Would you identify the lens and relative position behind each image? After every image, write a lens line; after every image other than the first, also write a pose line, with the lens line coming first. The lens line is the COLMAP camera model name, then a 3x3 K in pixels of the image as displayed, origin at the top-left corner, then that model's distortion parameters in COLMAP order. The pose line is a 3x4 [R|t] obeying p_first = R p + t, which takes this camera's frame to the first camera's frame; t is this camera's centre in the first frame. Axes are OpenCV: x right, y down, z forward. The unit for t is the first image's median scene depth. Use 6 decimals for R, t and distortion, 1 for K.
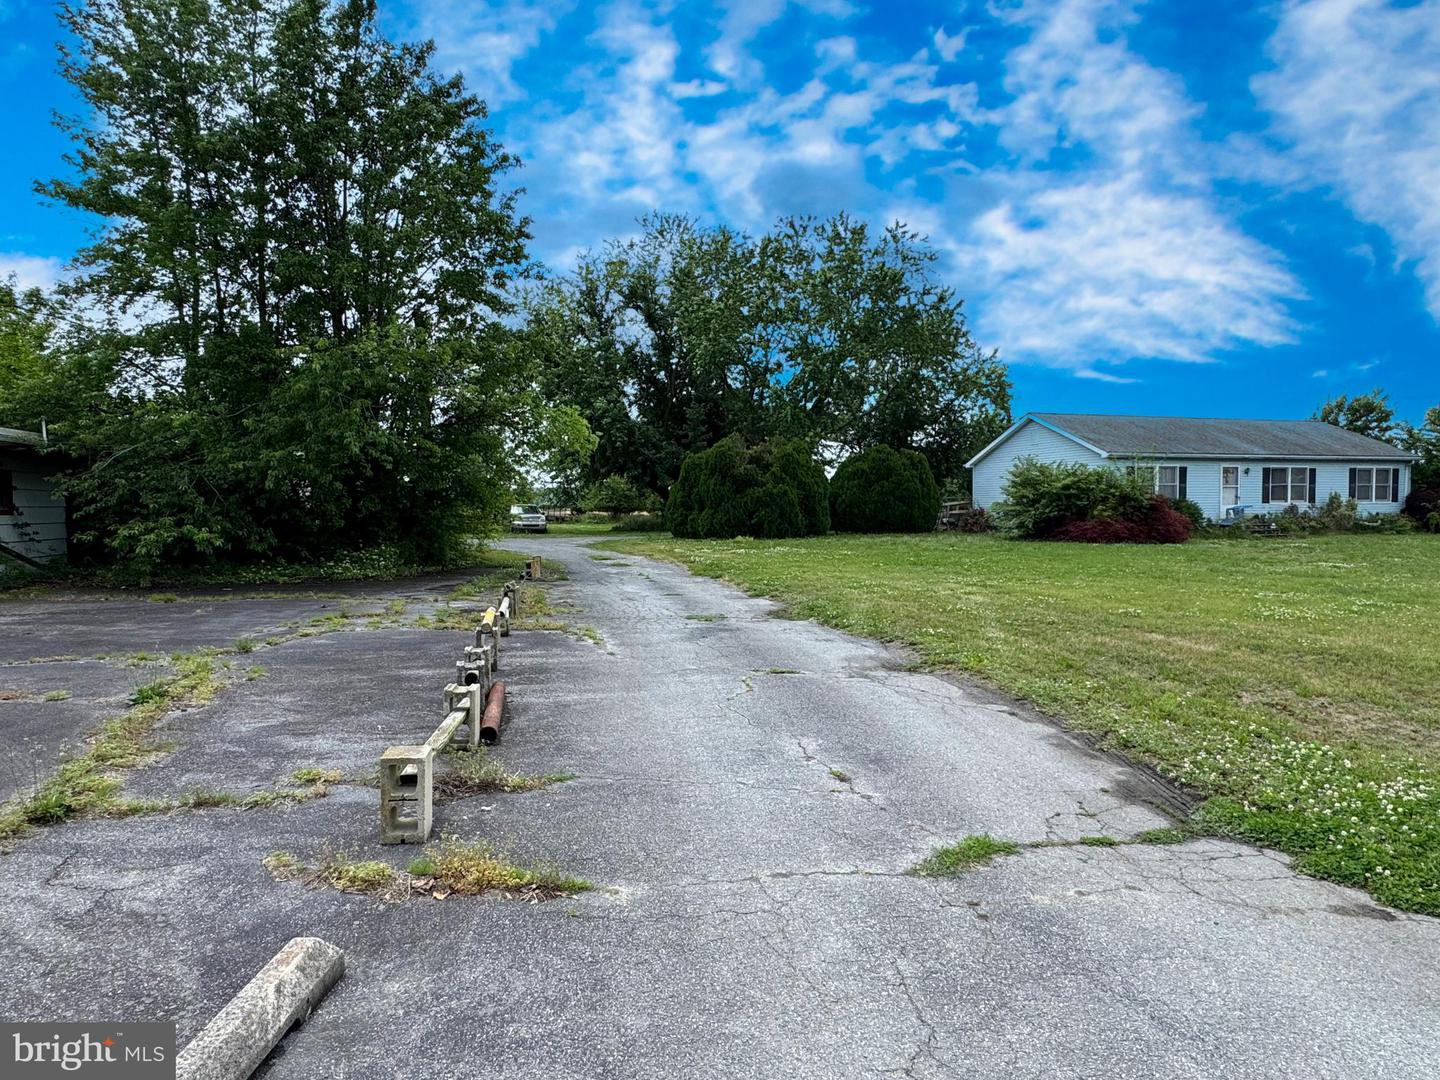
lens RADIAL K [[888.8, 0, 756.4], [0, 888.8, 521.5], [0, 0, 1]] dist [0.023169, 0.006196]
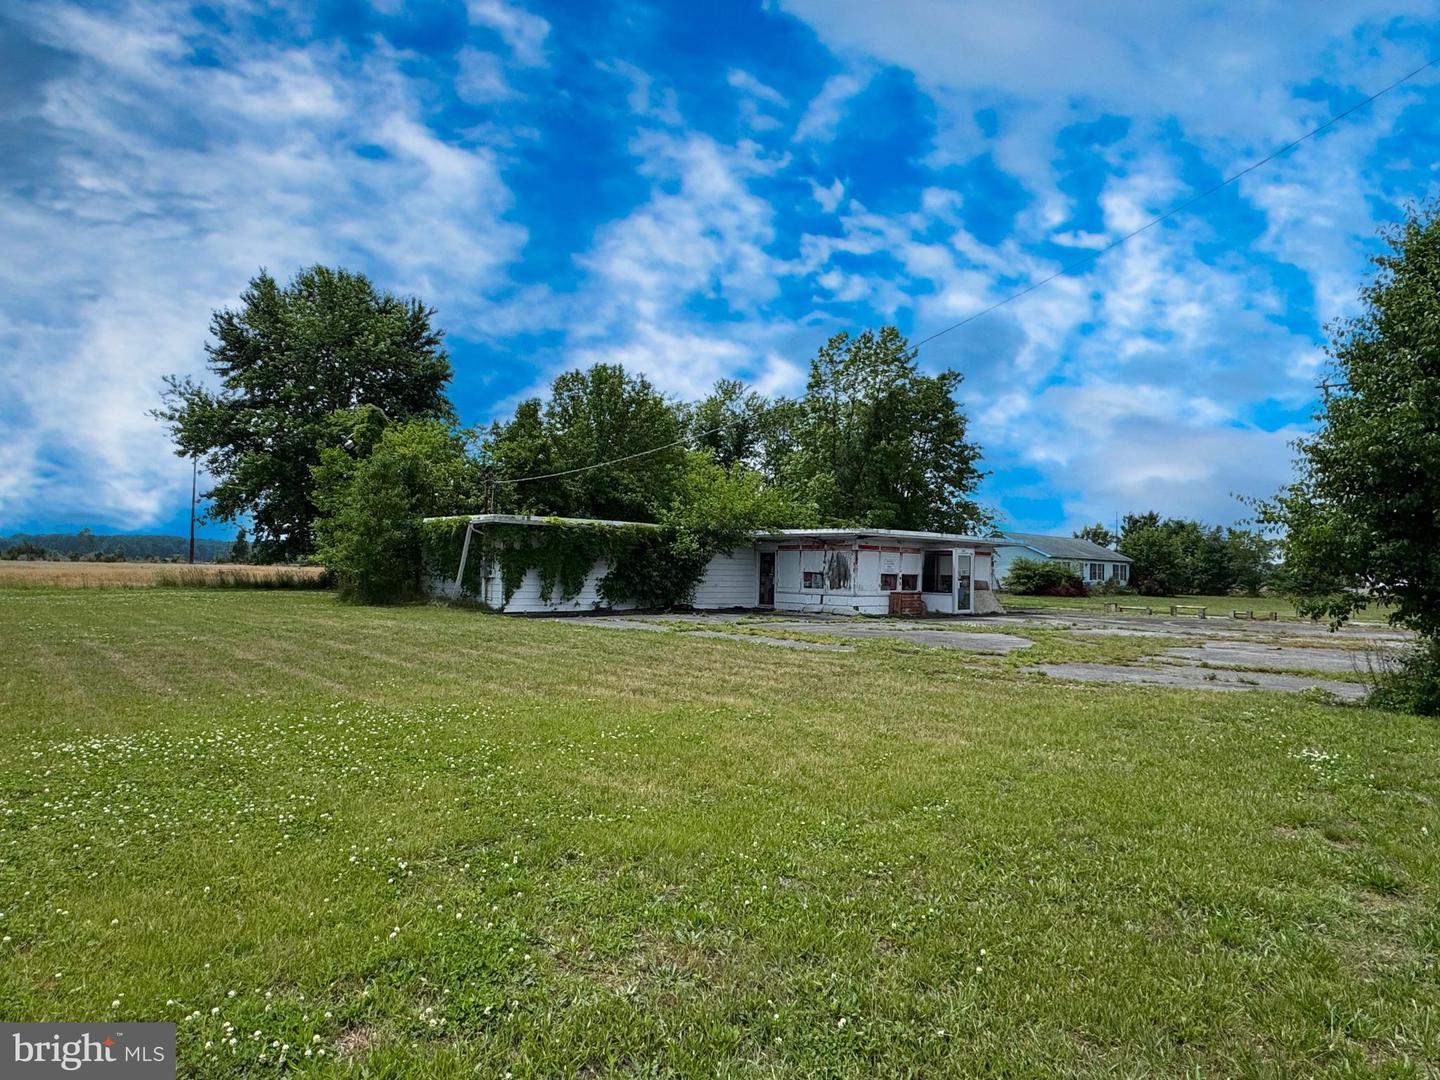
lens RADIAL K [[888.8, 0, 714.0], [0, 888.8, 534.8], [0, 0, 1]] dist [0.023169, 0.006196]
pose [[0.910721, 0.044698, 0.410597, -1.133173], [-0.023275, 0.998101, -0.057030, 0.014185], [-0.412366, 0.042382, 0.910032, -0.576707]]
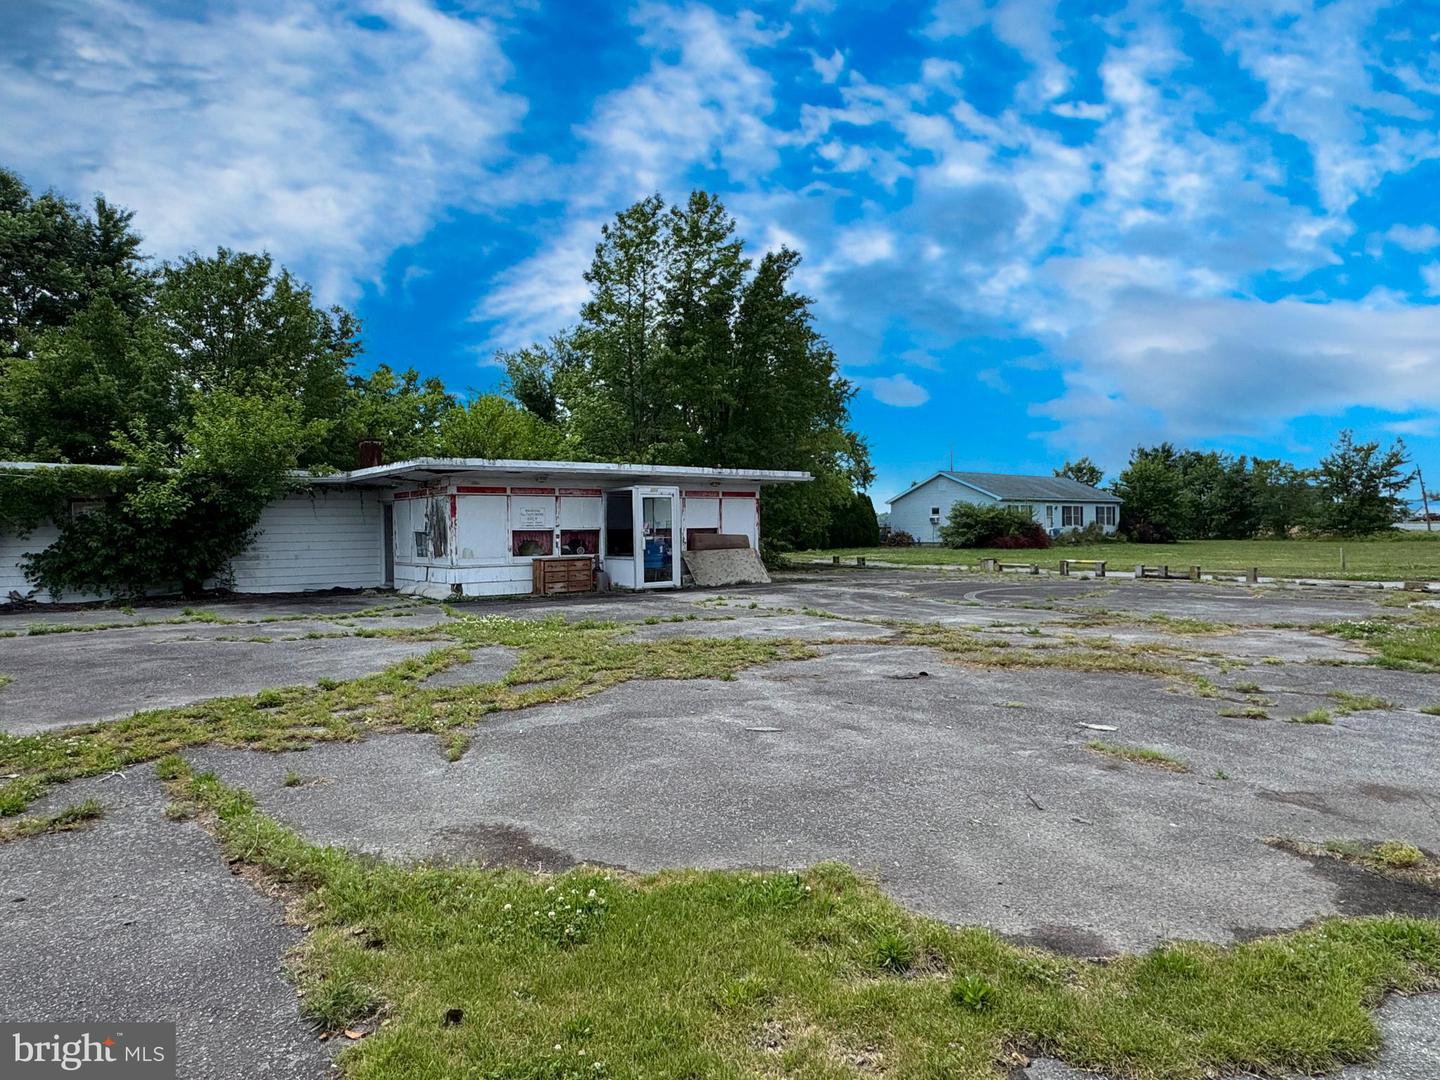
lens RADIAL K [[888.8, 0, 722.9], [0, 888.8, 538.8], [0, 0, 1]] dist [0.023169, 0.006196]
pose [[0.937055, -0.008157, 0.349087, -0.666957], [0.011519, 0.999905, -0.007555, 0.009266], [-0.348992, 0.011101, 0.937060, -0.405175]]
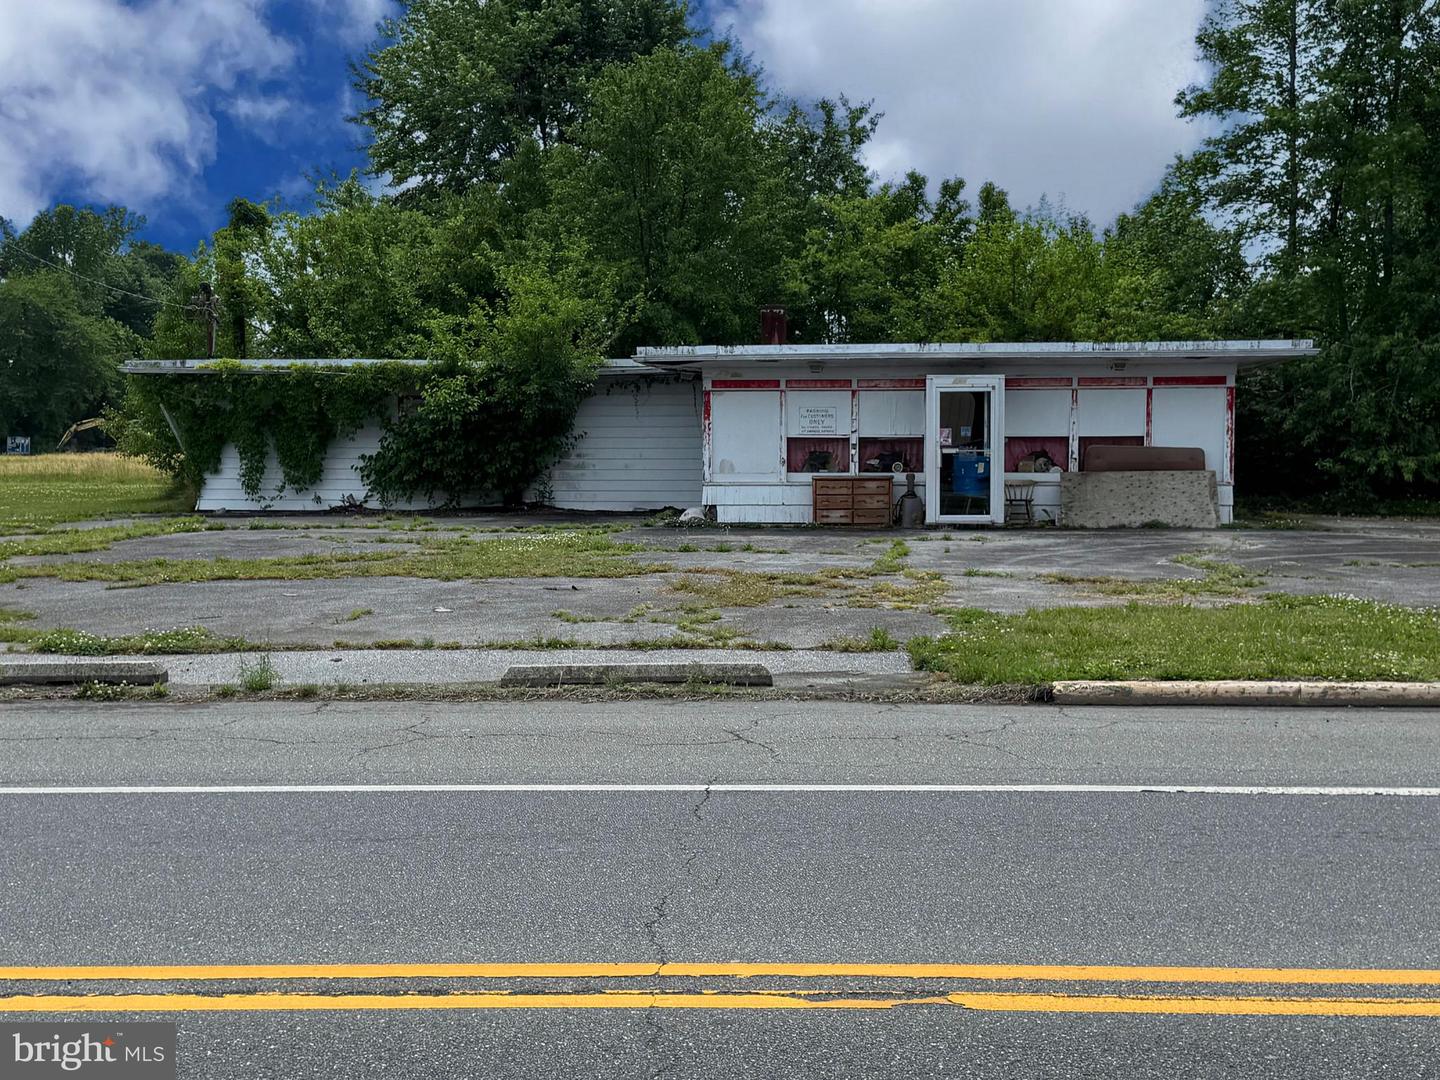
lens RADIAL K [[1938.5, 0, 716.6], [0, 1938.5, 541.1], [0, 0, 1]] dist [0.156364, 0.000000]
pose [[0.934682, 0.026081, -0.354527, -0.280865], [-0.011326, 0.998983, 0.043632, 0.007382], [0.355304, -0.036766, 0.934027, -0.716432]]
